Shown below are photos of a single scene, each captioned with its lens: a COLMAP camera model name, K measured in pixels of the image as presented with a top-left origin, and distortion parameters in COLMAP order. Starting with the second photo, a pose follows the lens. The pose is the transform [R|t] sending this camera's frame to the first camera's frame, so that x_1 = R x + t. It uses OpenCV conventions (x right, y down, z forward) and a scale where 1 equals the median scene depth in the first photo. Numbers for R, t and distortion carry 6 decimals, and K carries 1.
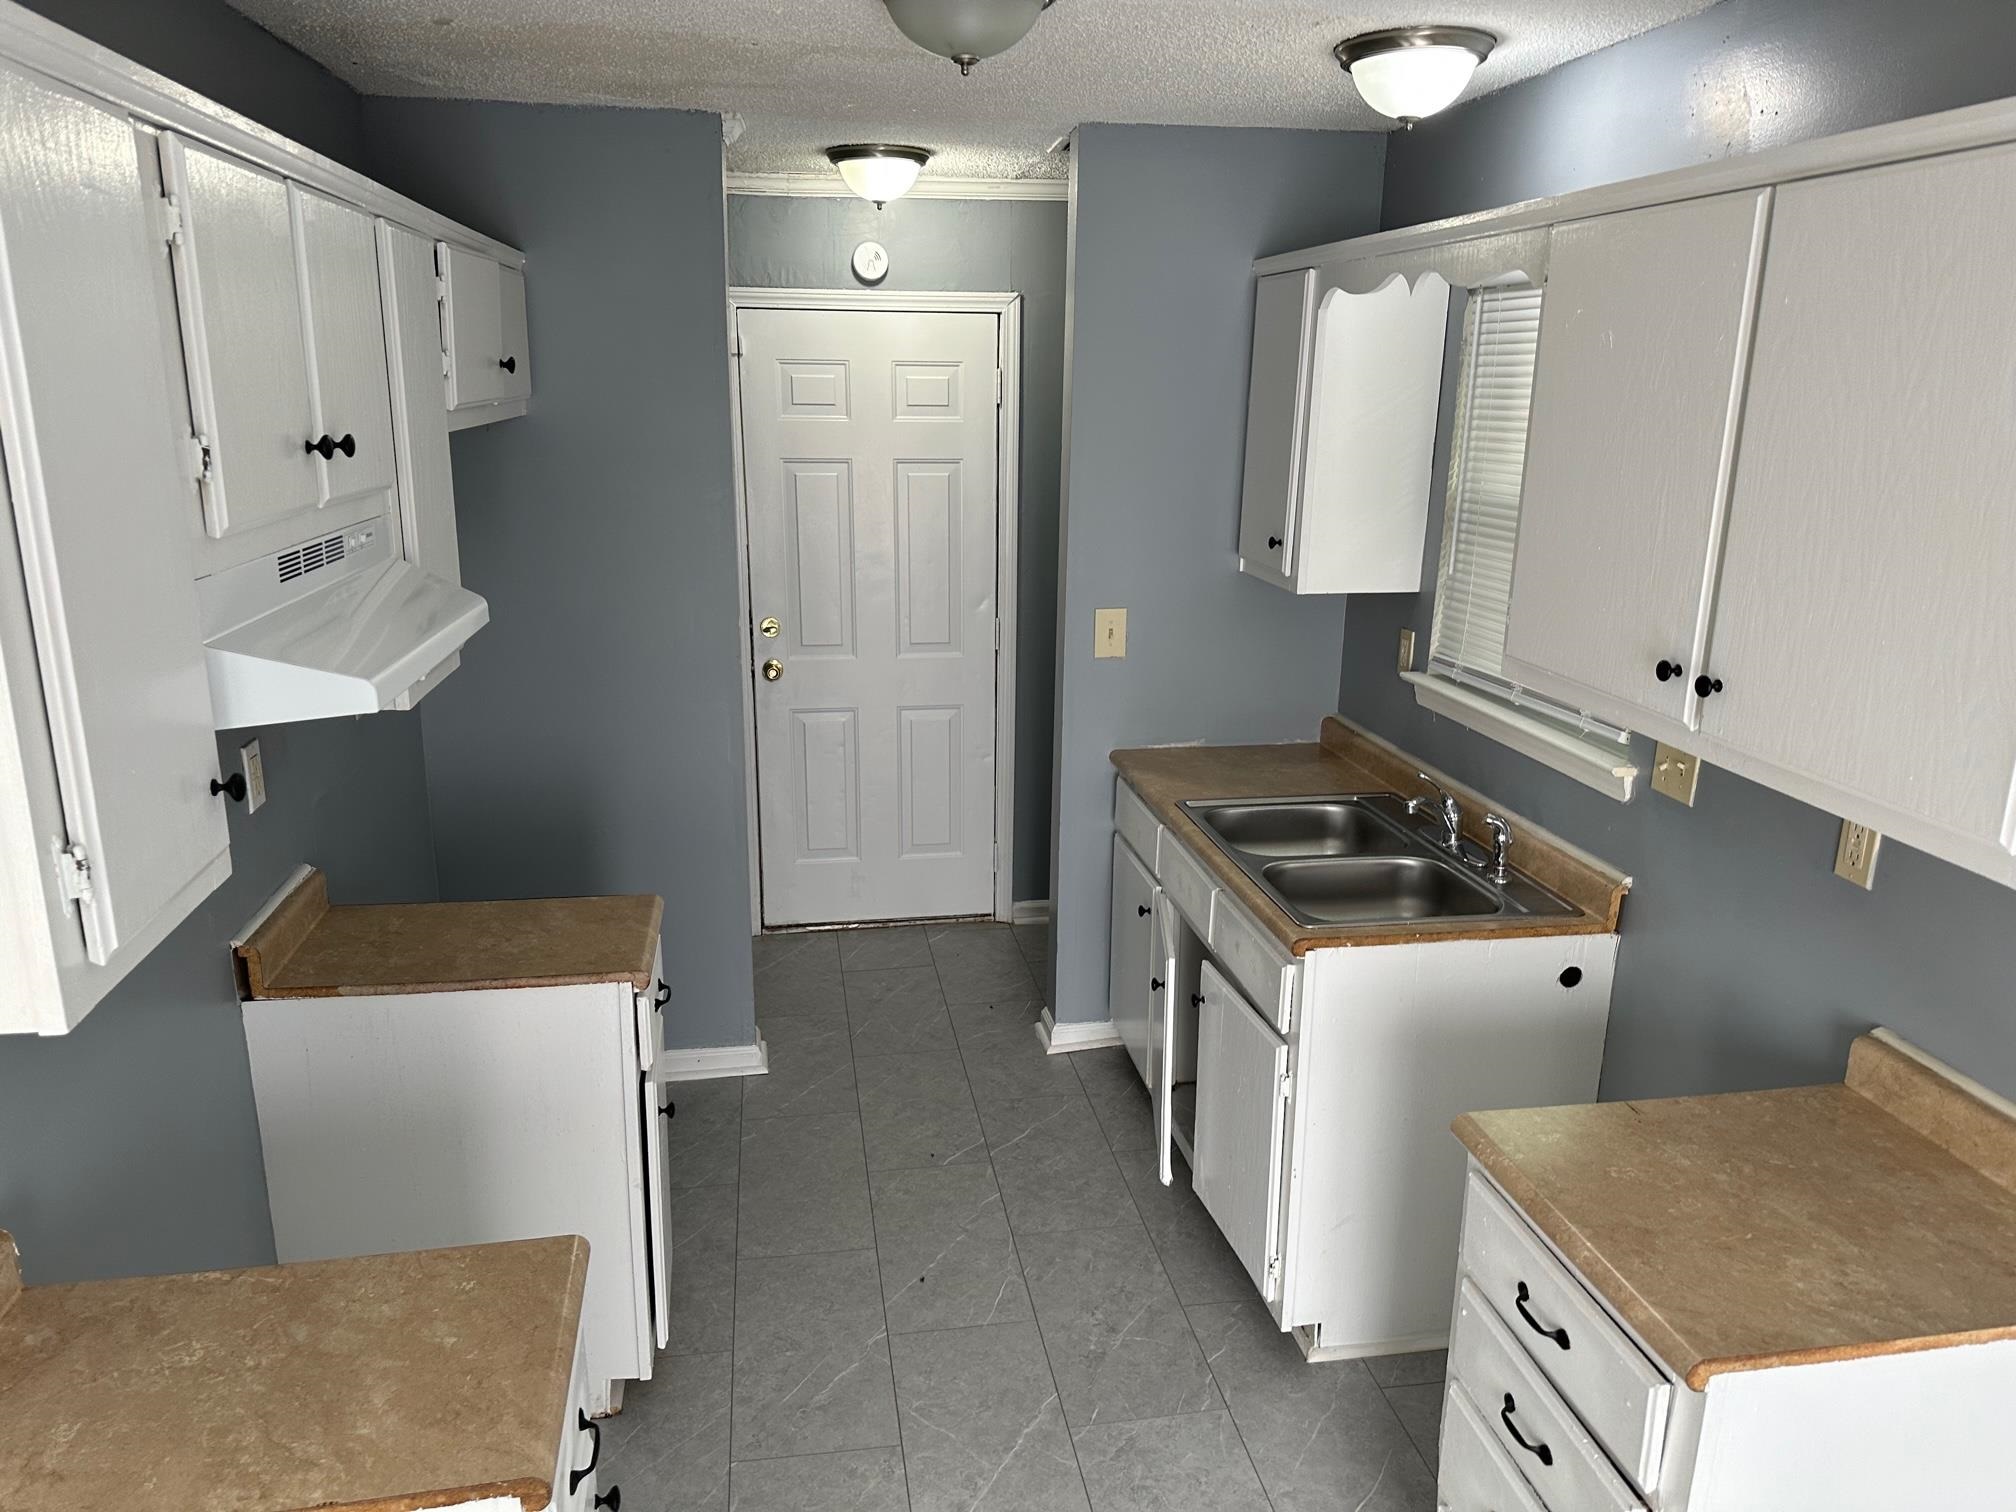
lens RADIAL K [[1424.5, 0, 1002.2], [0, 1424.5, 784.9], [0, 0, 1]] dist [0.077416, -0.090022]
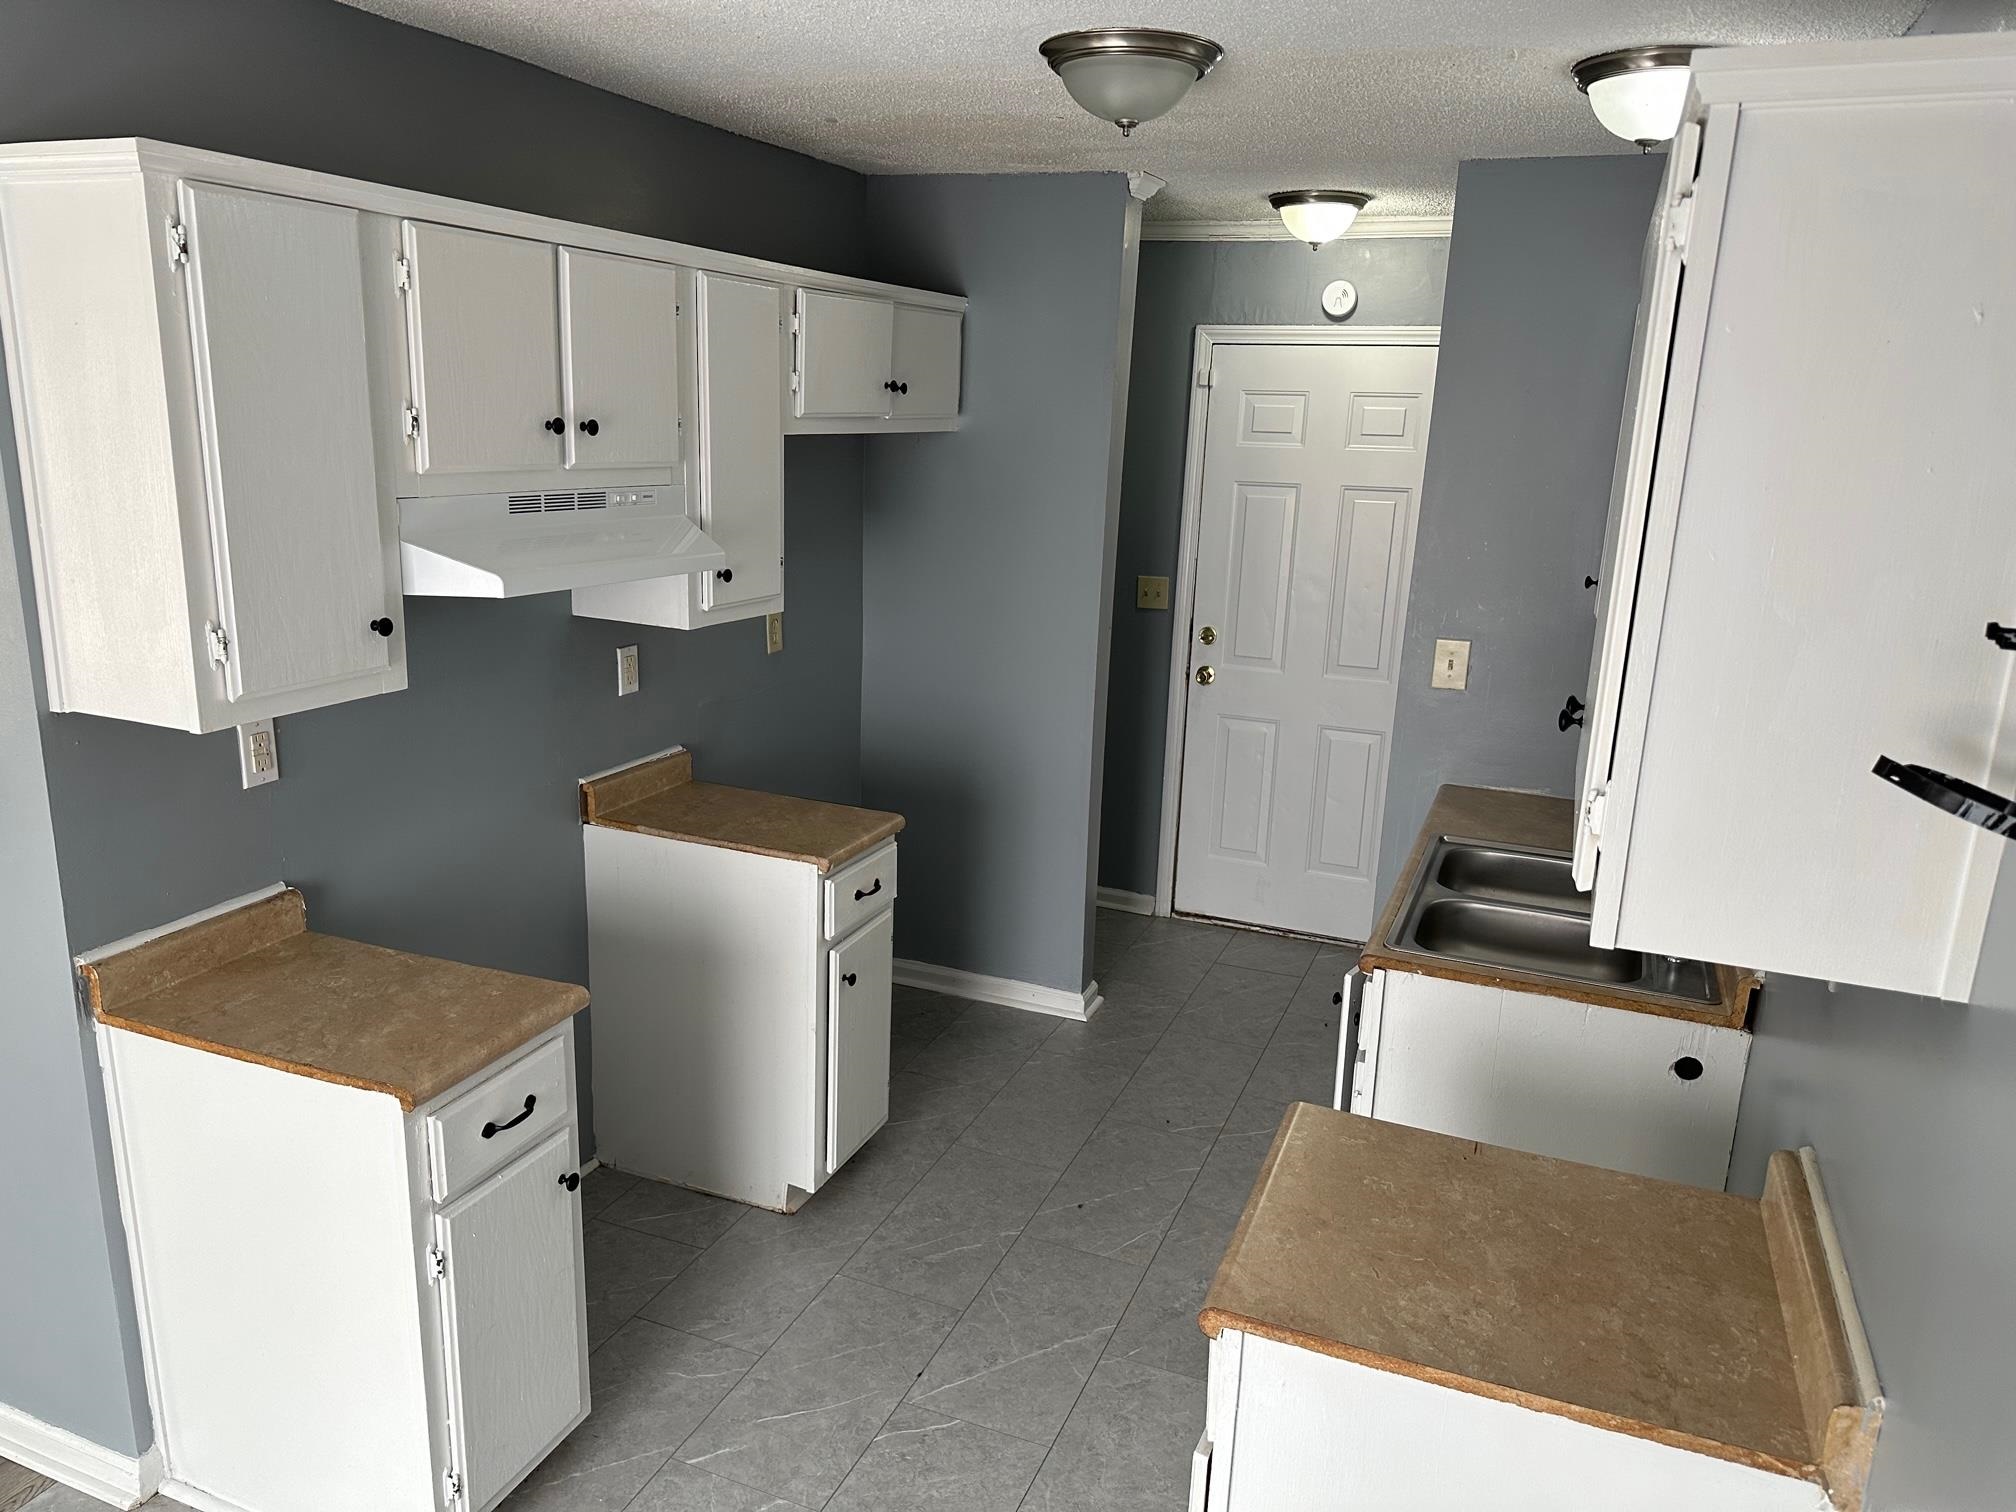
lens RADIAL K [[1424.5, 0, 1002.2], [0, 1424.5, 784.9], [0, 0, 1]] dist [0.077416, -0.090022]
pose [[0.850247, 0.156458, -0.502594, 0.452431], [-0.170612, 0.985173, 0.018057, 0.014540], [0.497967, 0.070395, 0.864334, -0.011584]]
